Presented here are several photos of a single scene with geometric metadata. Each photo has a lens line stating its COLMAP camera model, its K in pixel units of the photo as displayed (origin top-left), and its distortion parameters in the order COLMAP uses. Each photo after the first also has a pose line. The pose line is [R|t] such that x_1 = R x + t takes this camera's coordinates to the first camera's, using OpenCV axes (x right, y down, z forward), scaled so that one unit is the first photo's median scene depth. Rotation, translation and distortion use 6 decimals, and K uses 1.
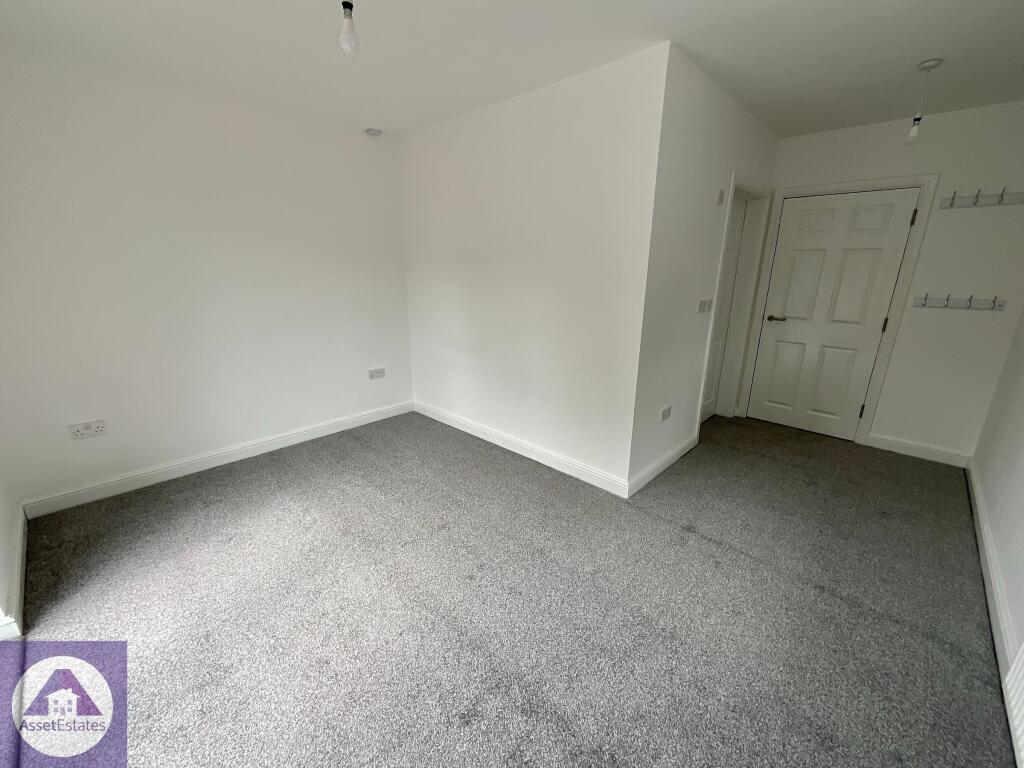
lens RADIAL K [[413.2, 0, 509.1], [0, 413.2, 384.5], [0, 0, 1]] dist [0.000339, 0.000243]
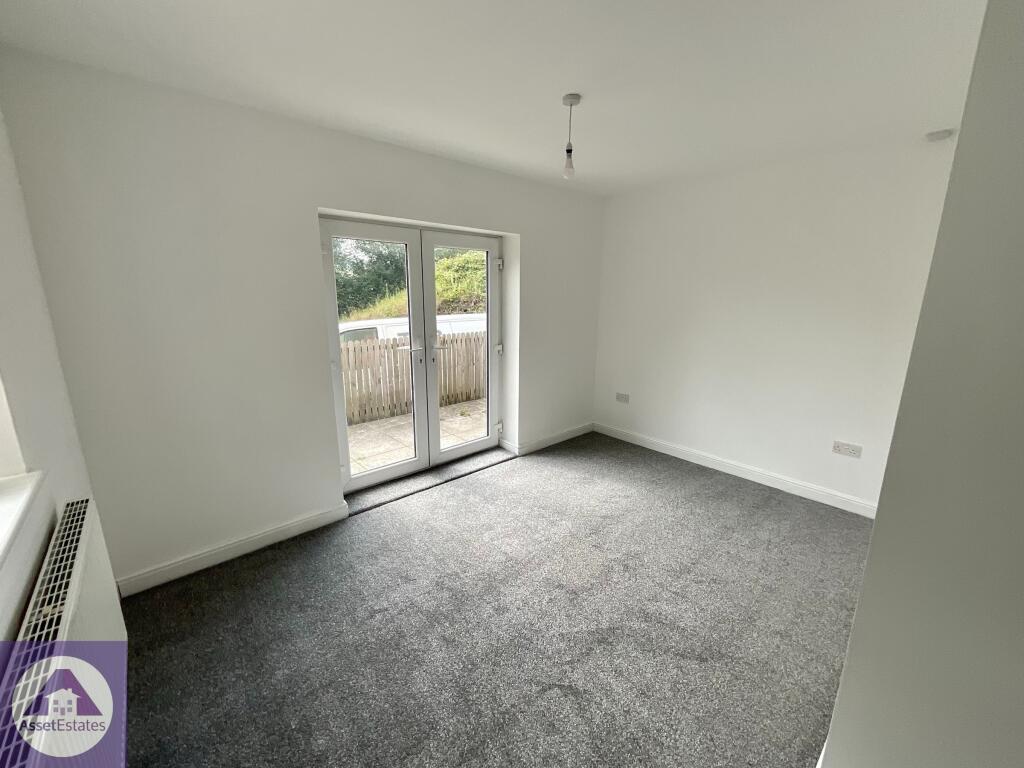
lens RADIAL K [[413.2, 0, 510.1], [0, 413.2, 385.9], [0, 0, 1]] dist [0.000339, 0.000243]
pose [[-0.090089, 0.212077, -0.973092, 0.629696], [-0.292142, 0.928456, 0.229396, -0.175310], [0.952122, 0.304947, -0.021687, 0.525852]]
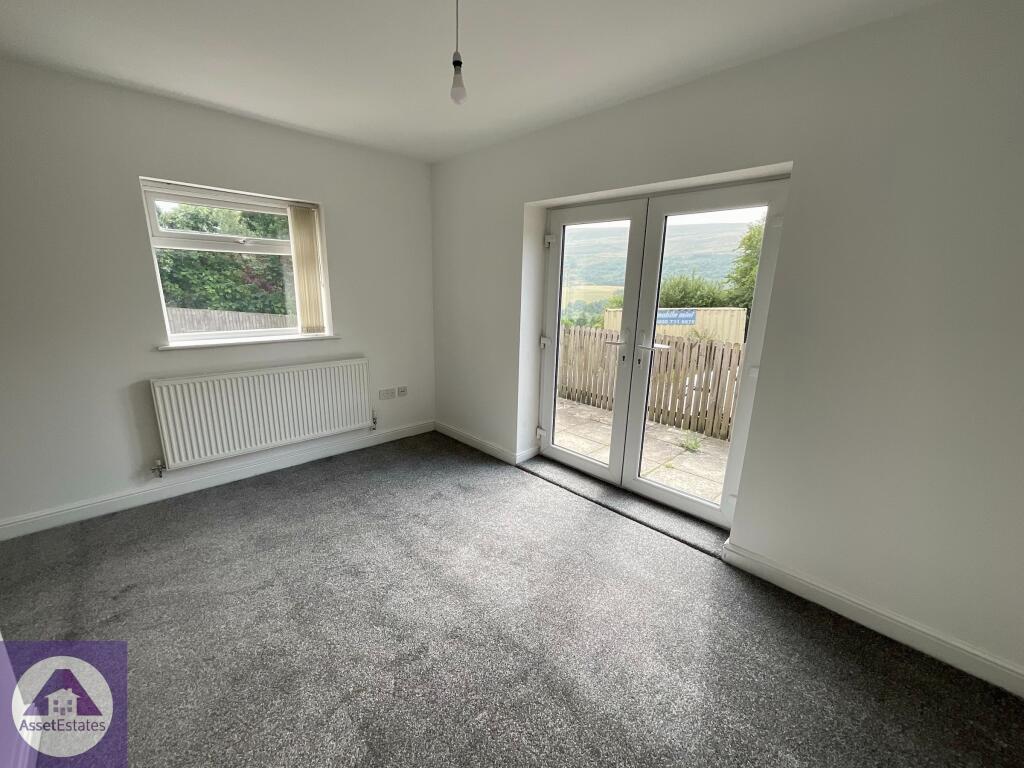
lens RADIAL K [[413.2, 0, 507.2], [0, 413.2, 382.6], [0, 0, 1]] dist [0.000339, 0.000243]
pose [[-0.998623, -0.048707, 0.019486, -0.284559], [-0.031896, 0.858620, 0.511619, -0.351712], [-0.041650, 0.510293, -0.858992, 1.154483]]
